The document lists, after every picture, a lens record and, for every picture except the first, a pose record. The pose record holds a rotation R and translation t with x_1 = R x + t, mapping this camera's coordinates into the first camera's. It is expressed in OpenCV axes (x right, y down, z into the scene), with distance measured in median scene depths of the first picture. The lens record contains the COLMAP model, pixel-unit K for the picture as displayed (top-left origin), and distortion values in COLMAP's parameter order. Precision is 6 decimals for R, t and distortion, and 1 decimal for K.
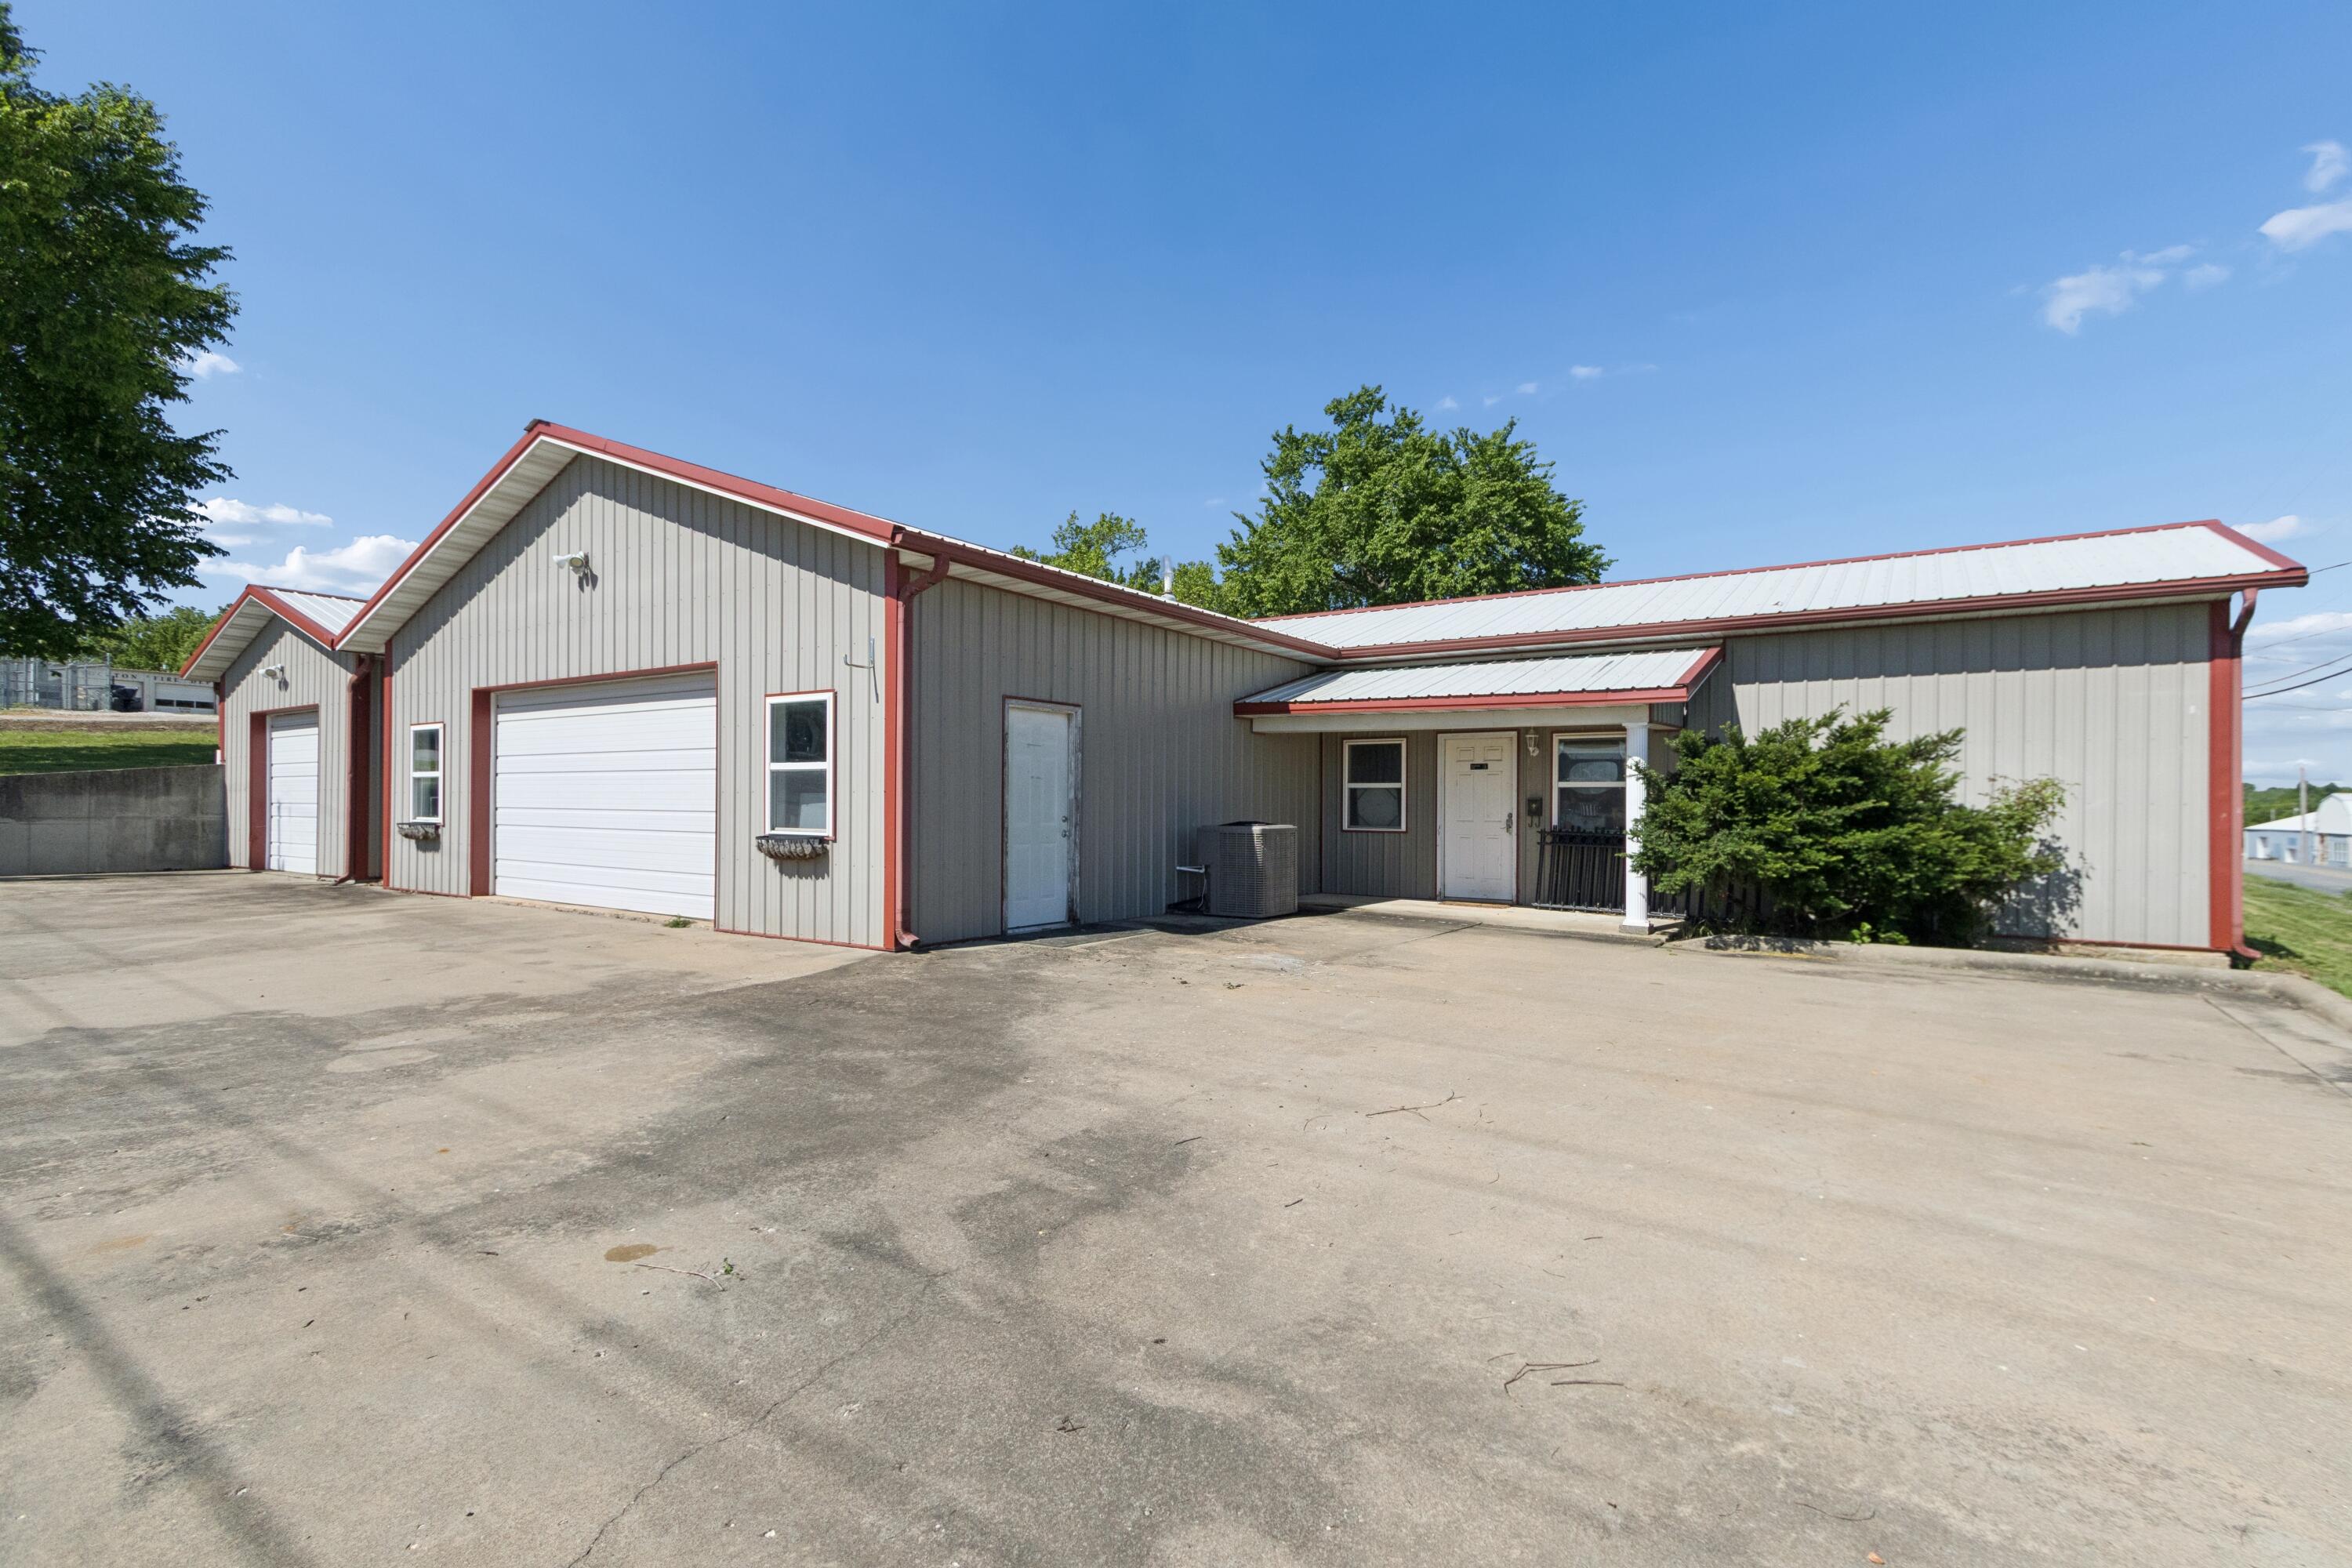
lens RADIAL K [[1089.0, 0, 1176.0], [0, 1089.0, 784.0], [0, 0, 1]] dist [-0.000058, 0.000239]
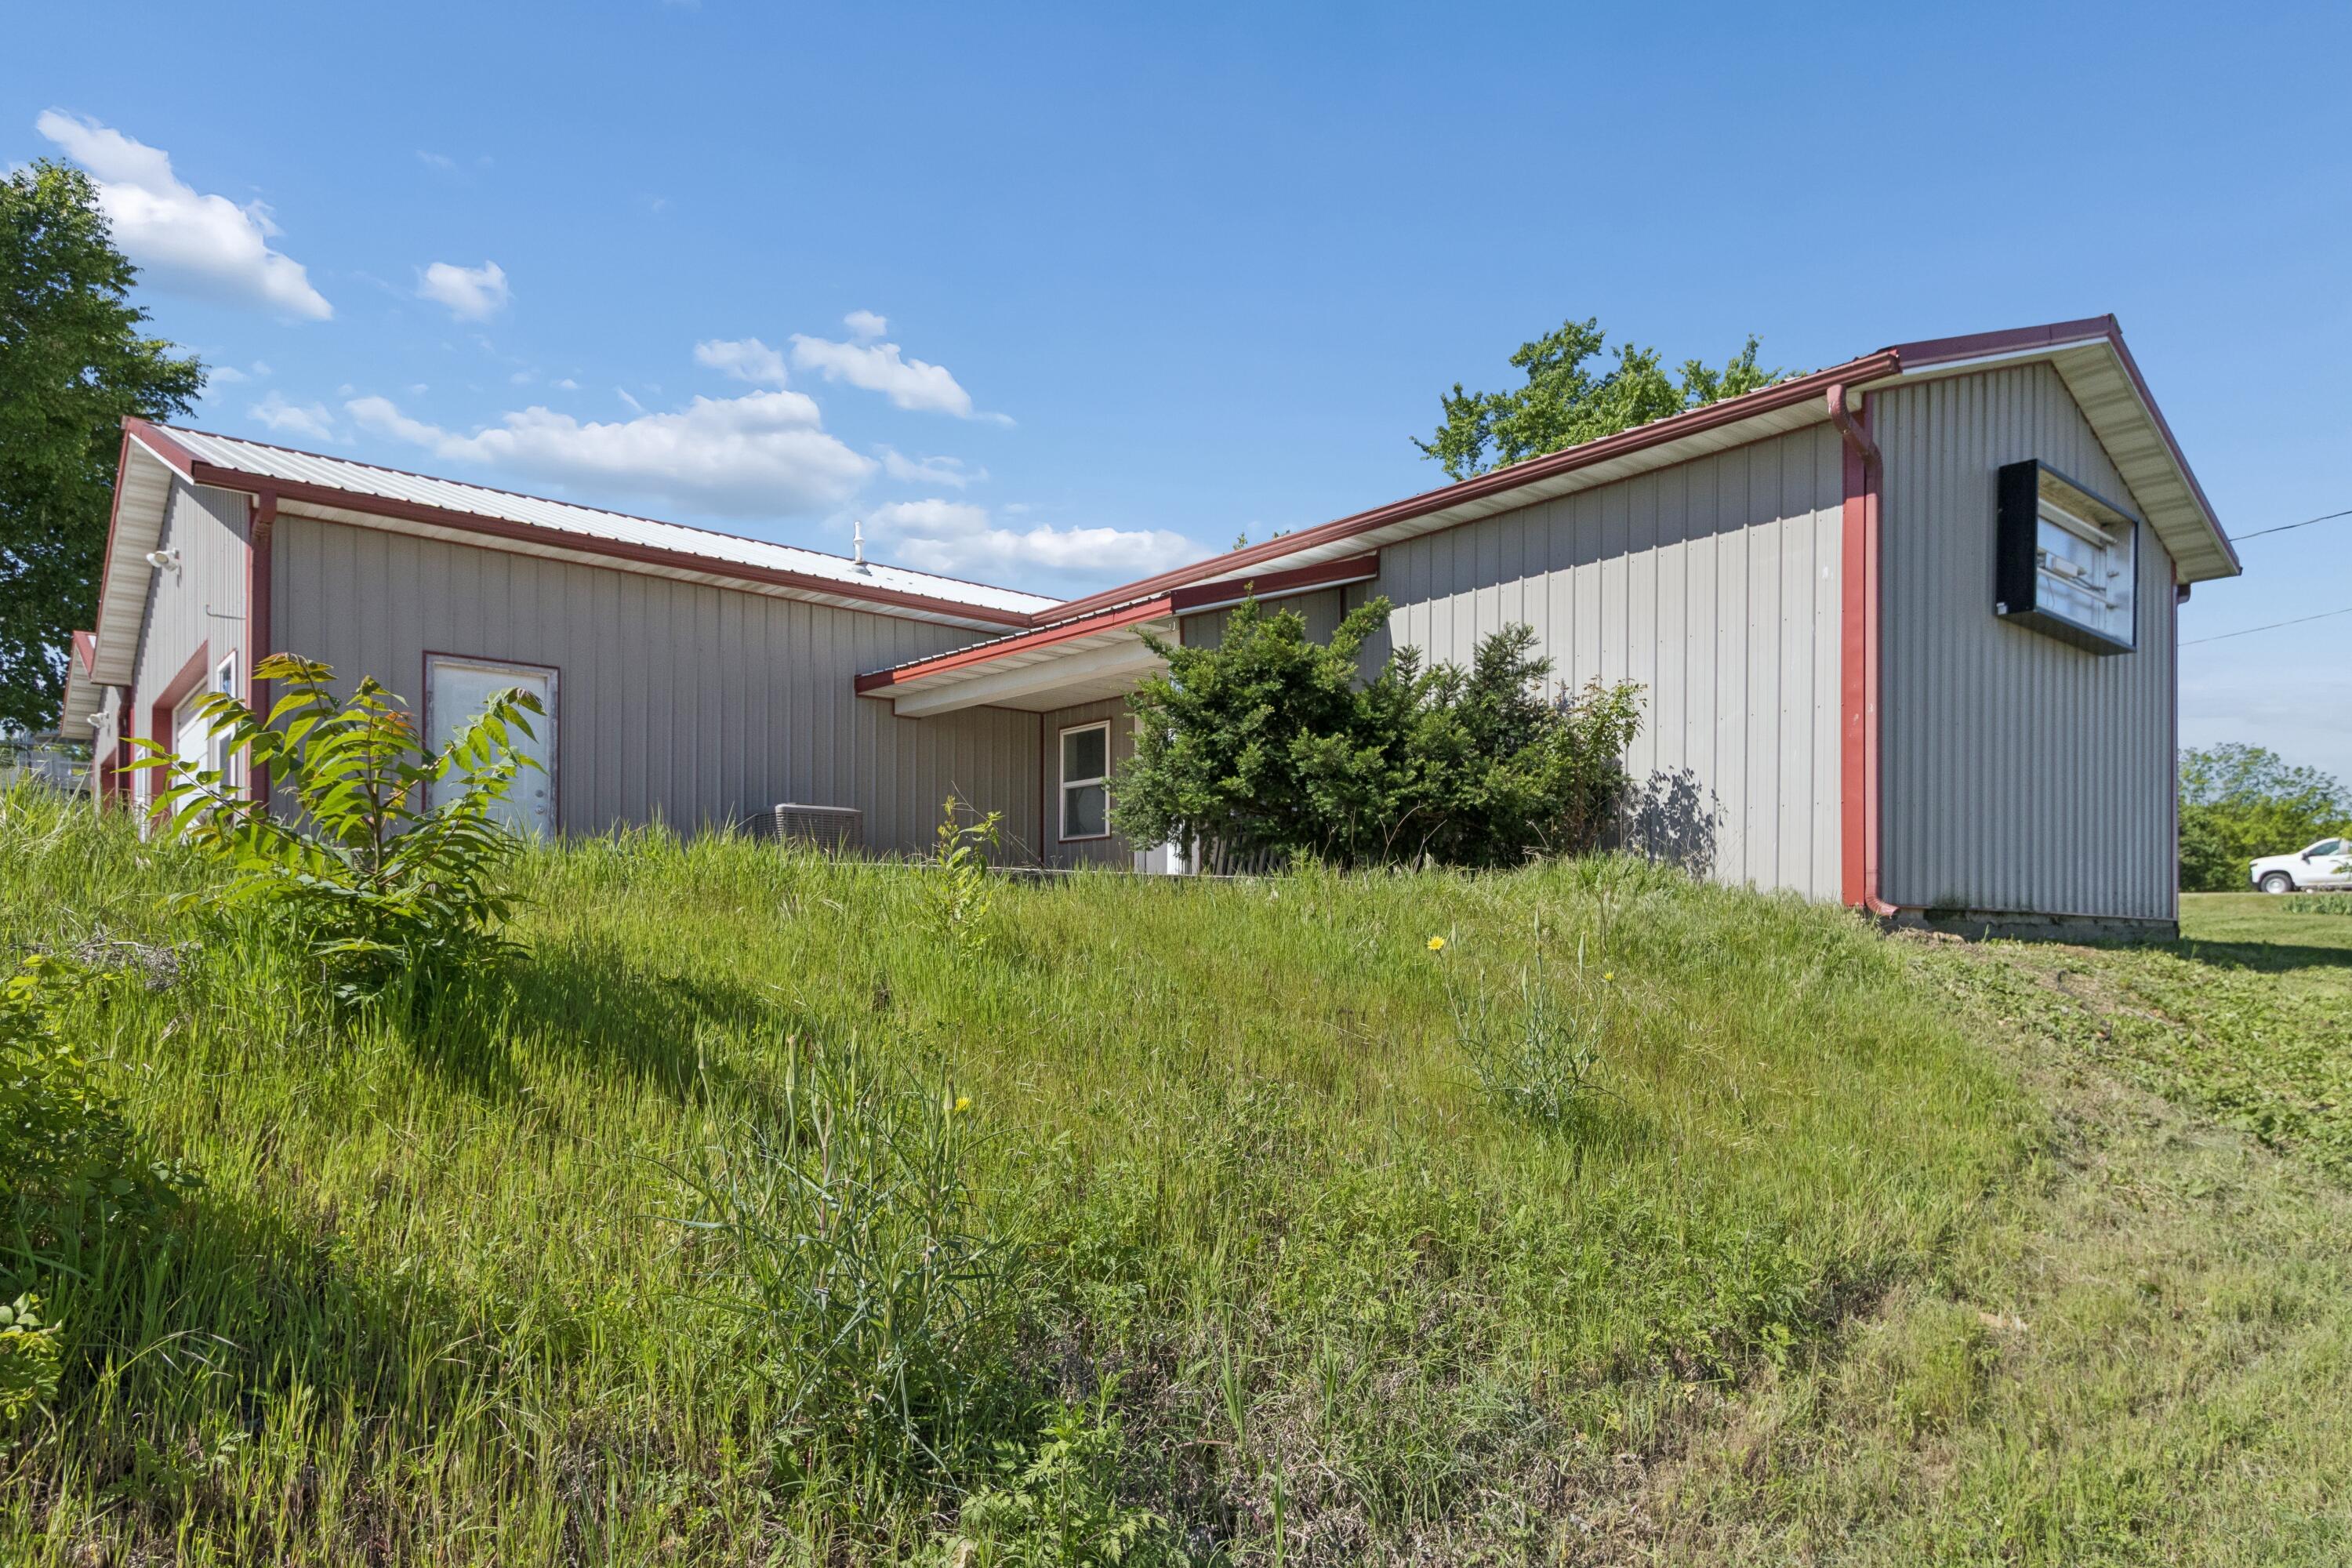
lens RADIAL K [[1451.9, 0, 1175.6], [0, 1451.9, 936.3], [0, 0, 1]] dist [-0.016582, 0.000616]
pose [[0.963381, -0.005541, -0.268079, 1.118453], [0.007919, 0.999938, 0.007789, 0.223451], [0.268019, -0.009627, 0.963365, -0.023582]]
